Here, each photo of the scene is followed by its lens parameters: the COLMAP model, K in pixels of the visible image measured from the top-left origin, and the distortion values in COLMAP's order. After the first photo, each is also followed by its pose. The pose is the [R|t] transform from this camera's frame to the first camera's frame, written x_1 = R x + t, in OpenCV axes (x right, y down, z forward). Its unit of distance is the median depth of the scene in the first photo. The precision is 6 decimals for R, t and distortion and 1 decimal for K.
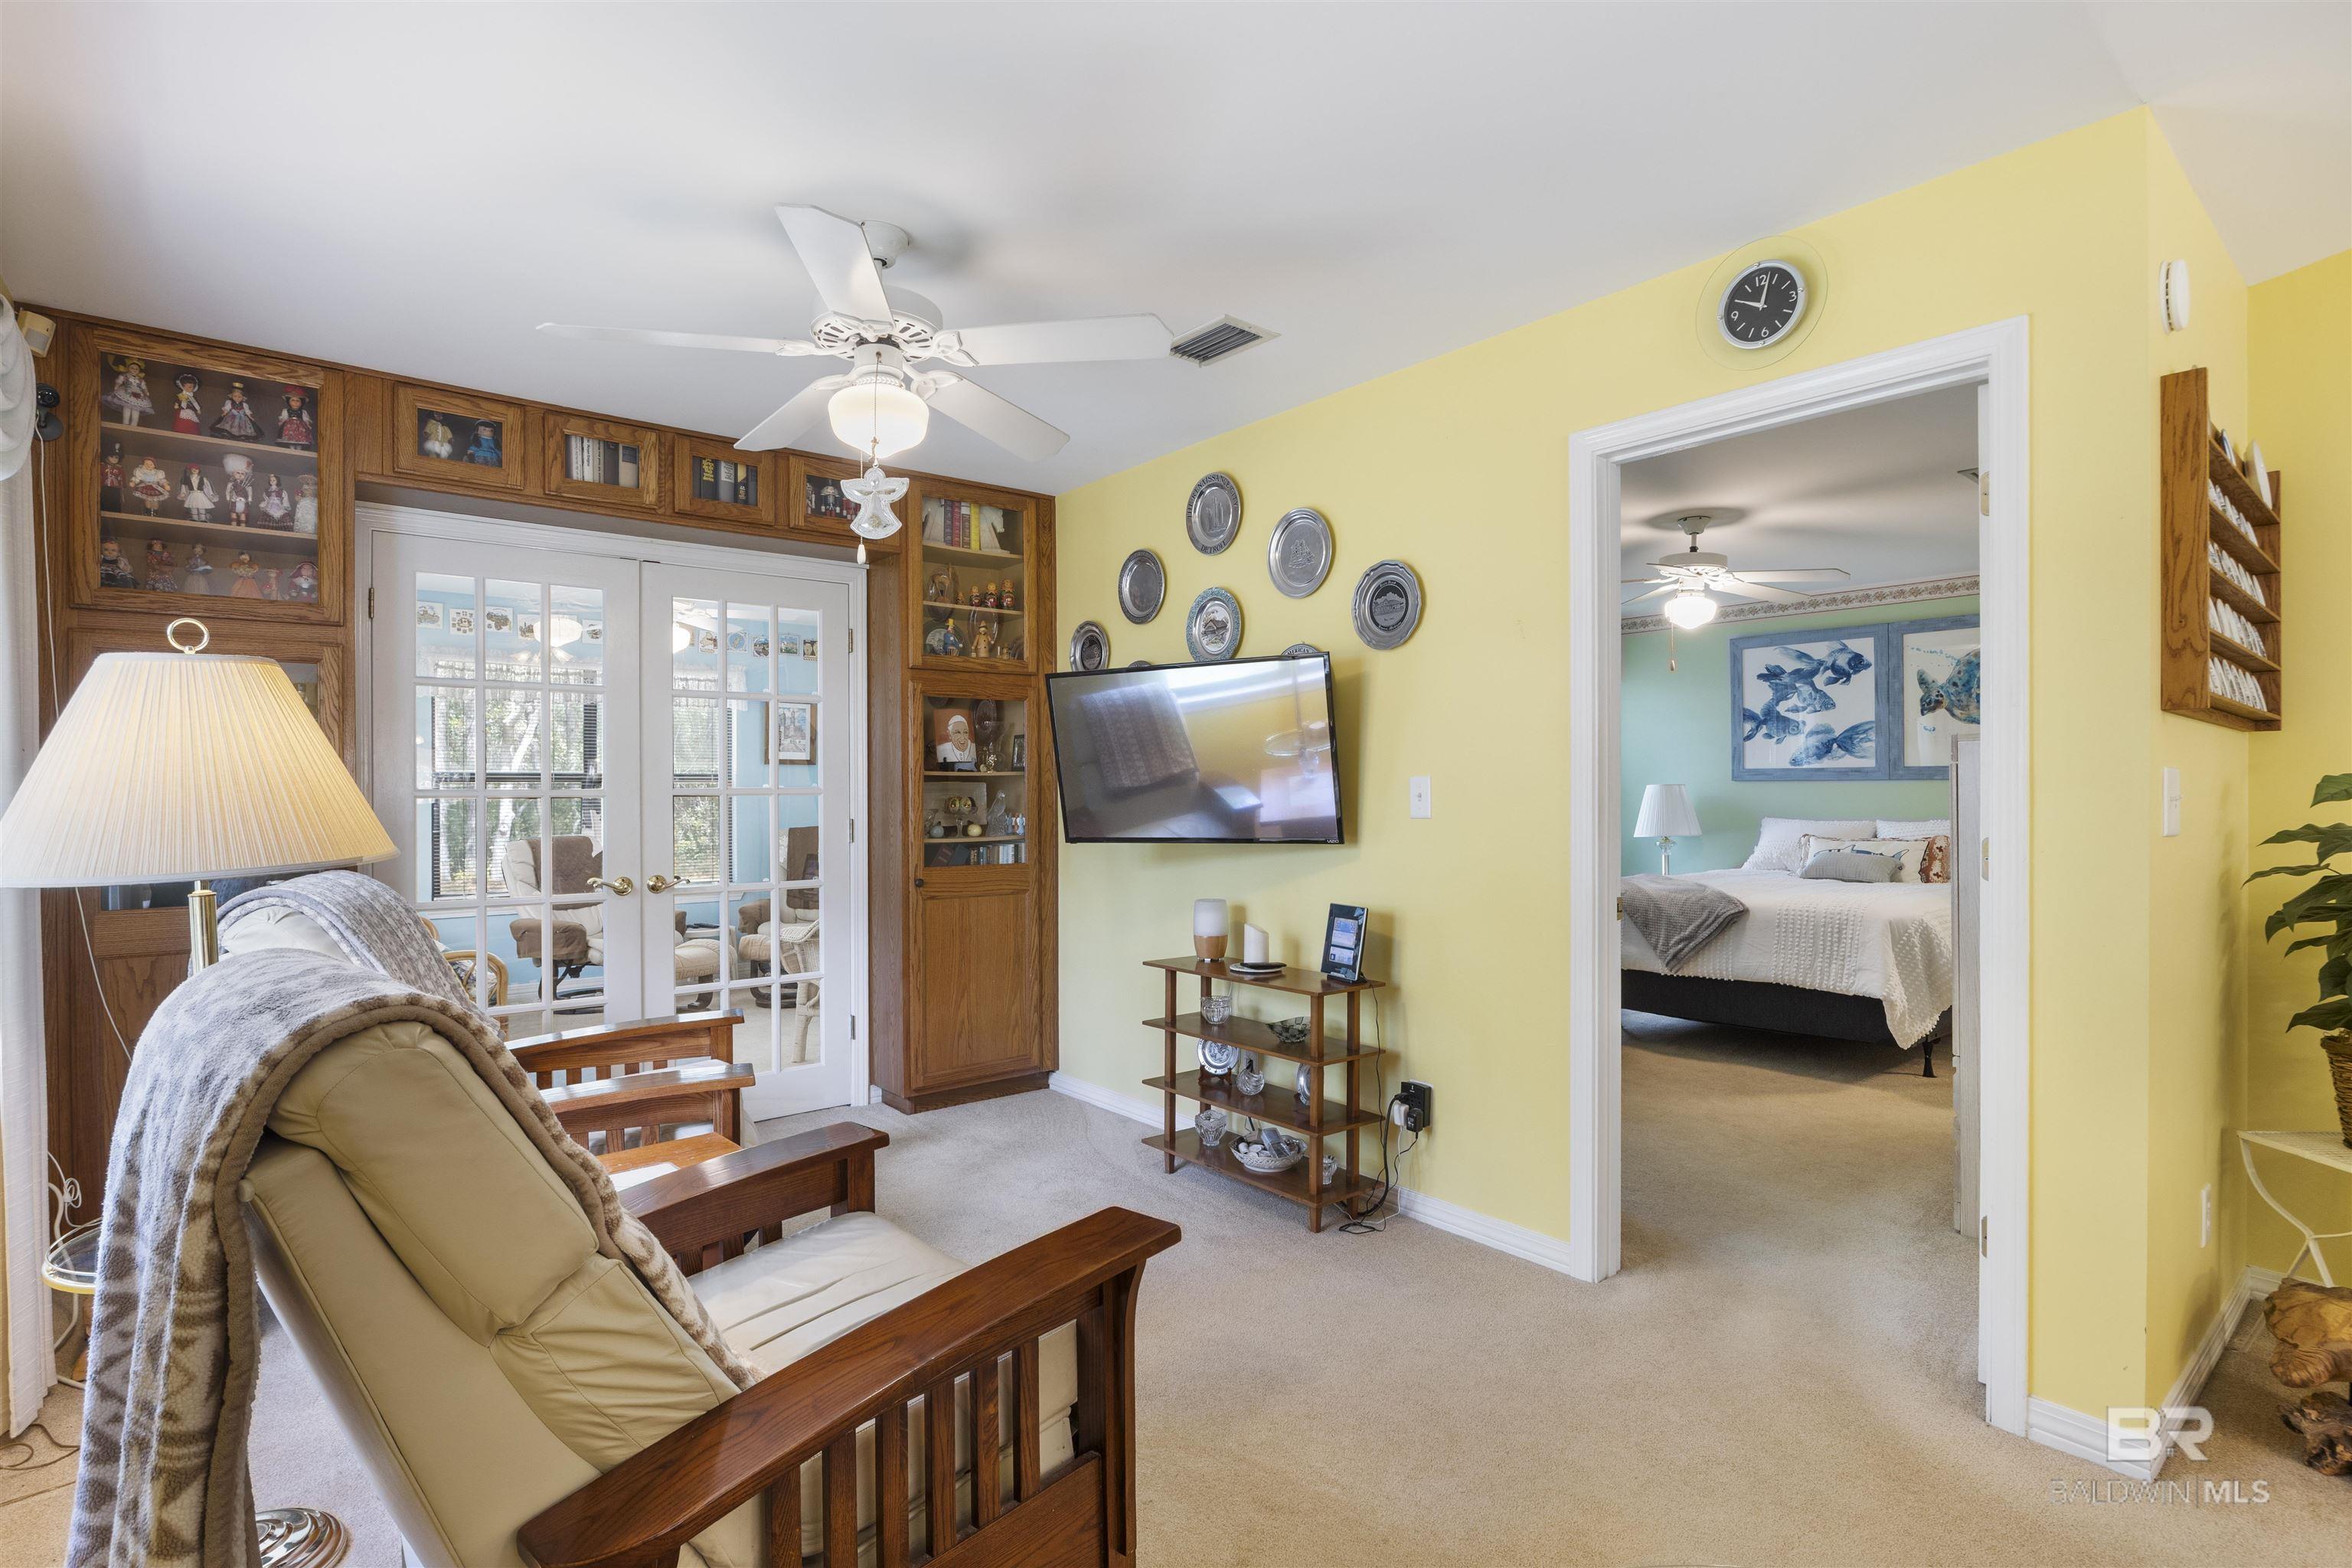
lens RADIAL K [[1137.5, 0, 1152.1], [0, 1137.5, 796.2], [0, 0, 1]] dist [0.001609, -0.003155]
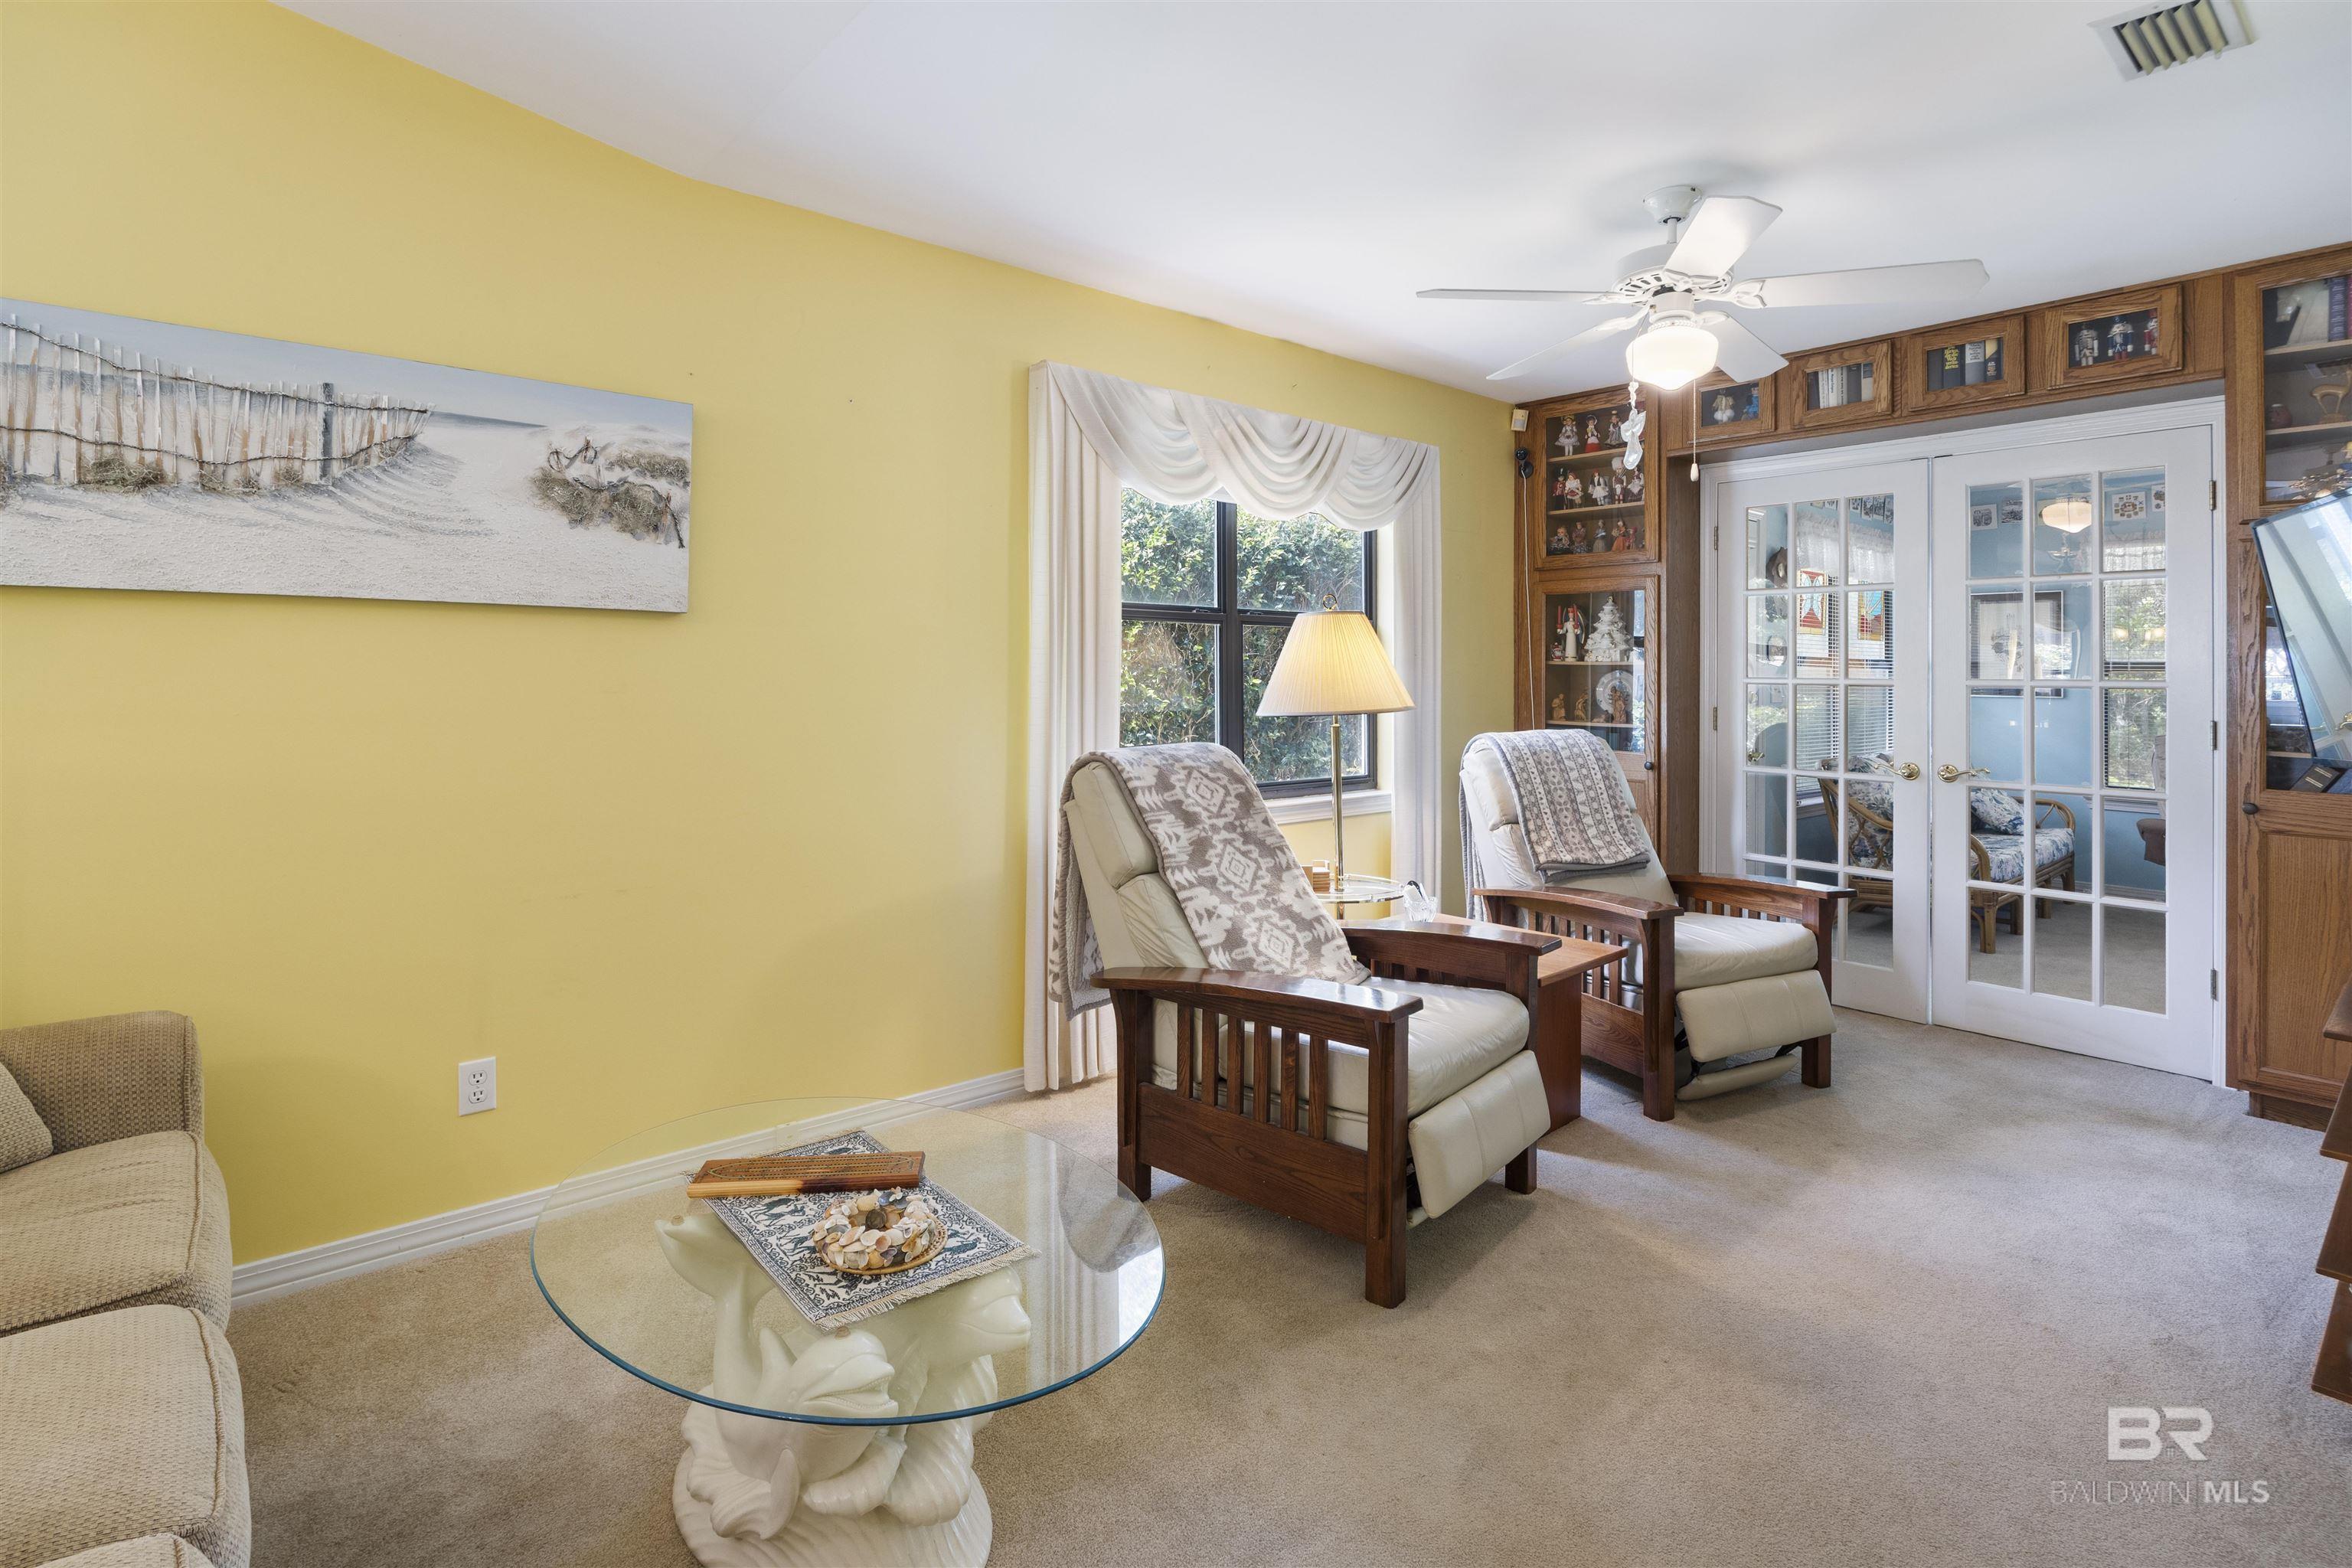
lens RADIAL K [[1137.5, 0, 1210.3], [0, 1137.5, 661.3], [0, 0, 1]] dist [0.001609, -0.003155]
pose [[0.052639, -0.004367, -0.998604, 0.631554], [-0.013476, 0.999896, -0.005083, -0.009458], [0.998523, 0.013725, 0.052575, 0.342200]]
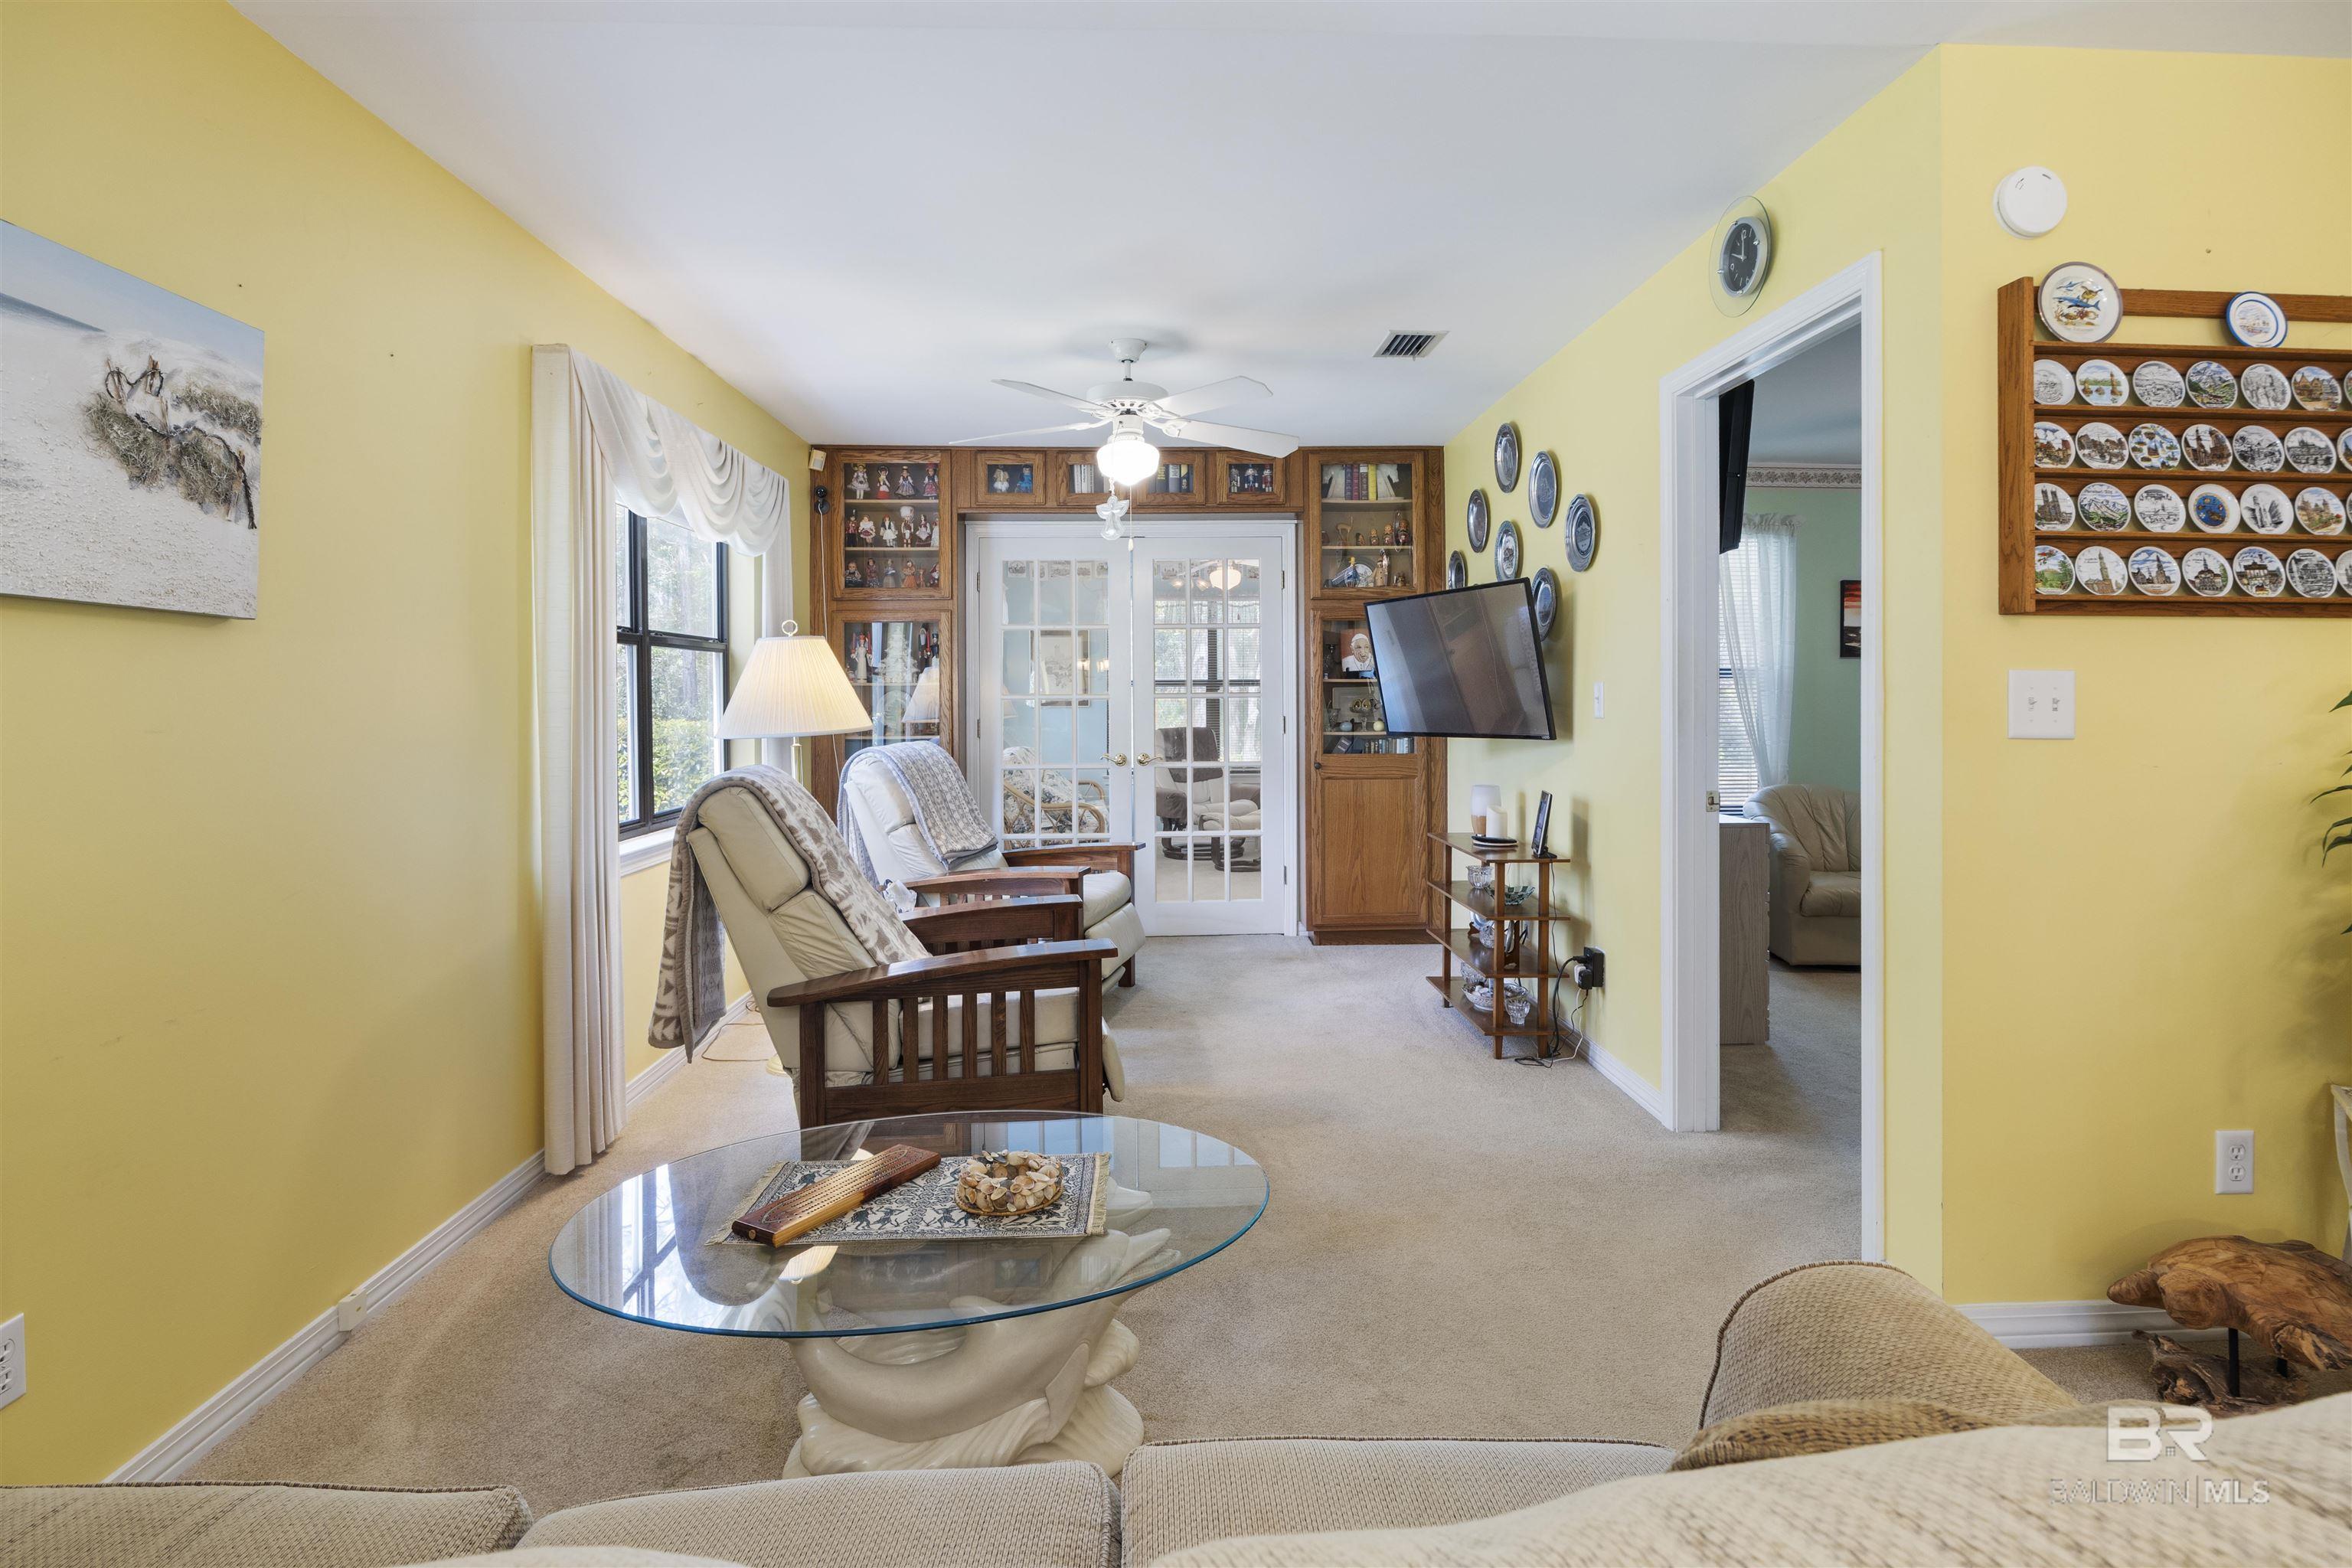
lens RADIAL K [[1137.5, 0, 1179.1], [0, 1137.5, 695.1], [0, 0, 1]] dist [0.001609, -0.003155]
pose [[0.807262, -0.001881, -0.590190, 0.532428], [0.001252, 0.999998, -0.001474, -0.002759], [0.590192, 0.000451, 0.807263, -0.164253]]
